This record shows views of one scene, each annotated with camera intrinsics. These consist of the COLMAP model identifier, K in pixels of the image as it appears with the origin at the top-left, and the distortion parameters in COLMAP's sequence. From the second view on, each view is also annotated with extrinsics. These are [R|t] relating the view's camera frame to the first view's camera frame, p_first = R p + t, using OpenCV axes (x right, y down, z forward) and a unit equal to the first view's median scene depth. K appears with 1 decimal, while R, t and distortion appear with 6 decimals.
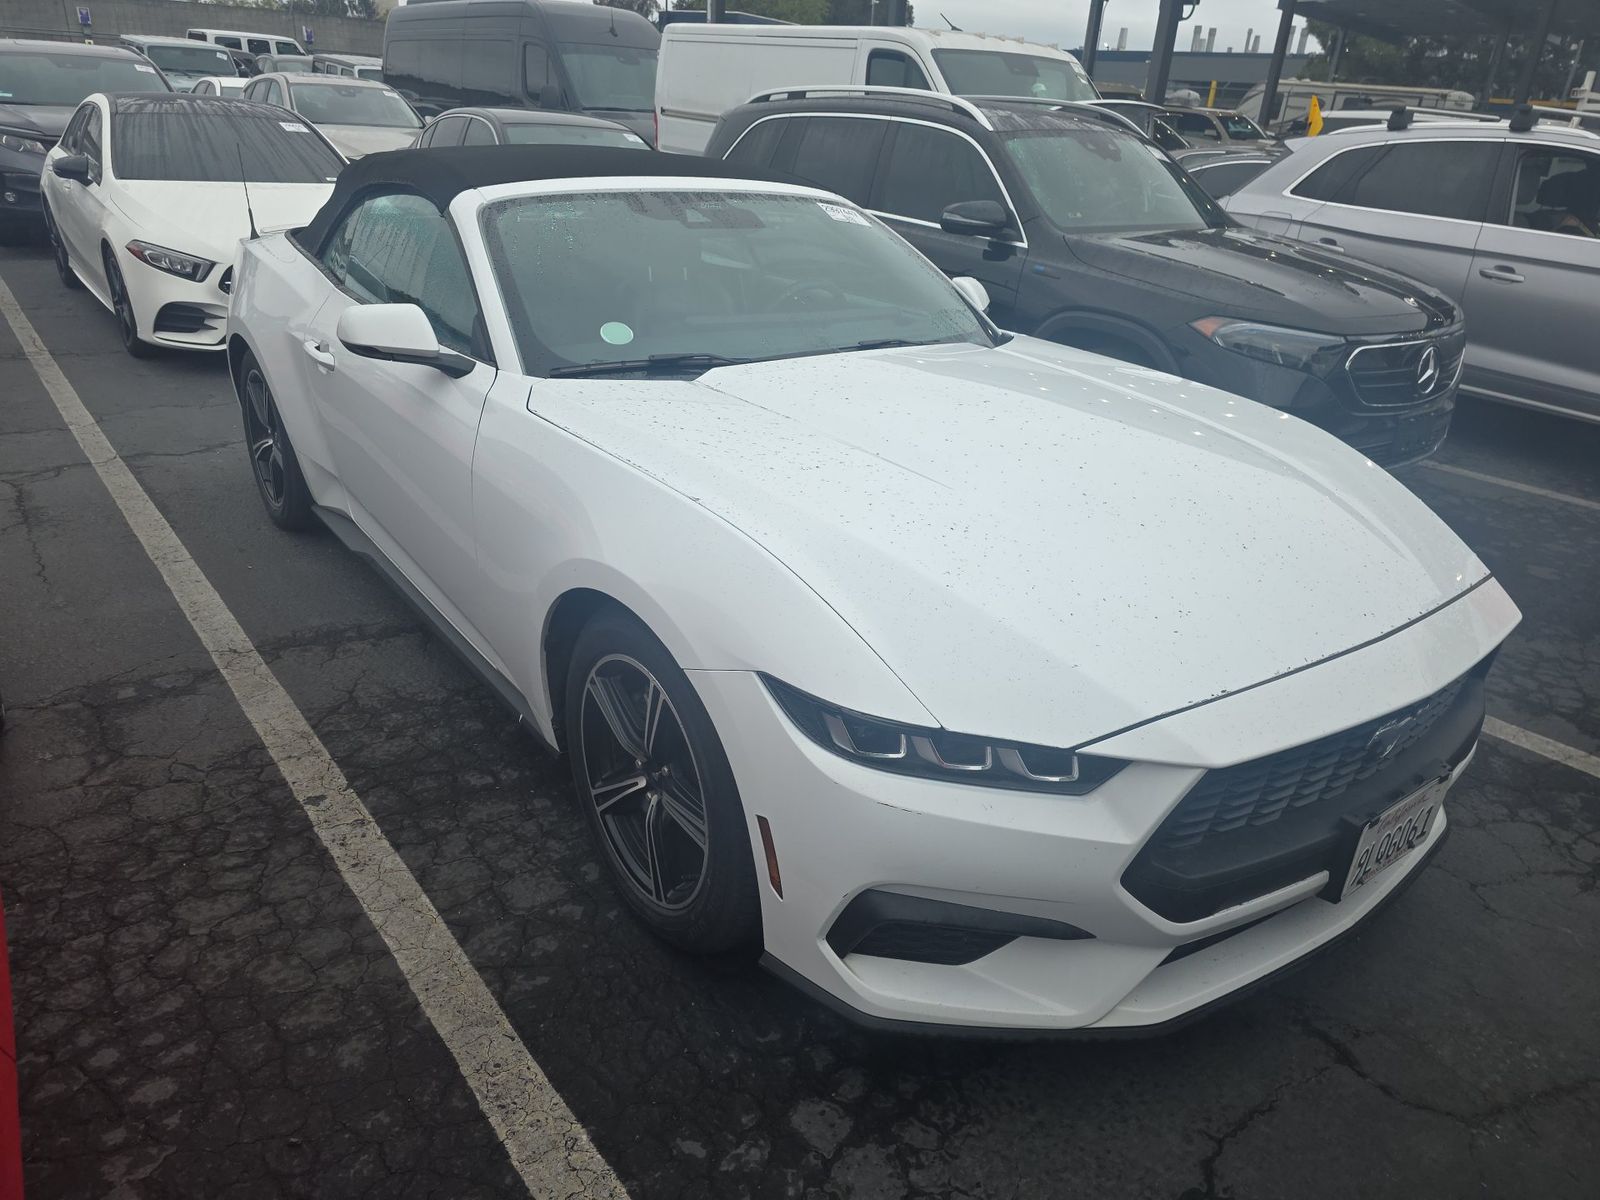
lens RADIAL K [[1077.9, 0, 800.5], [0, 1077.9, 602.5], [0, 0, 1]] dist [0.029565, -0.030314]
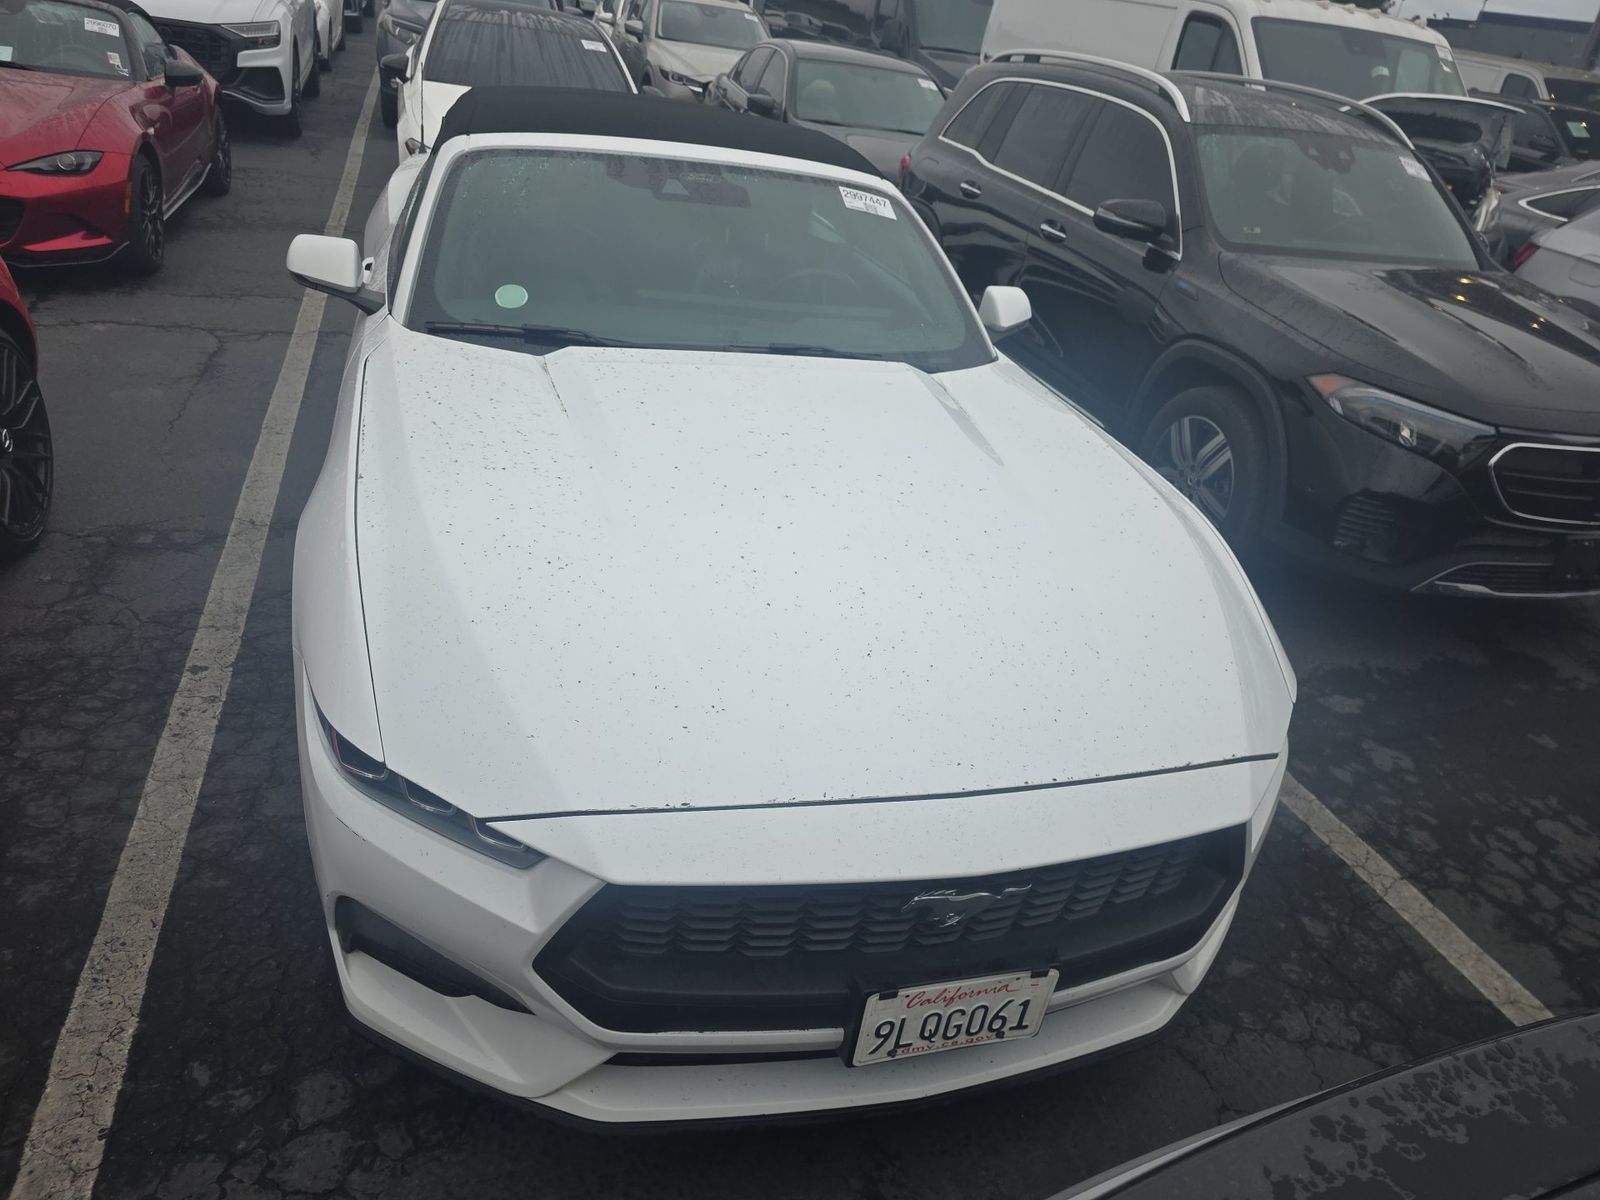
lens RADIAL K [[1077.9, 0, 800.5], [0, 1077.9, 605.3], [0, 0, 1]] dist [0.029565, -0.030314]
pose [[0.933238, 0.229634, -0.276289, 0.439060], [-0.215159, 0.973127, 0.082044, -0.111328], [0.287704, -0.017120, 0.957566, 0.103835]]
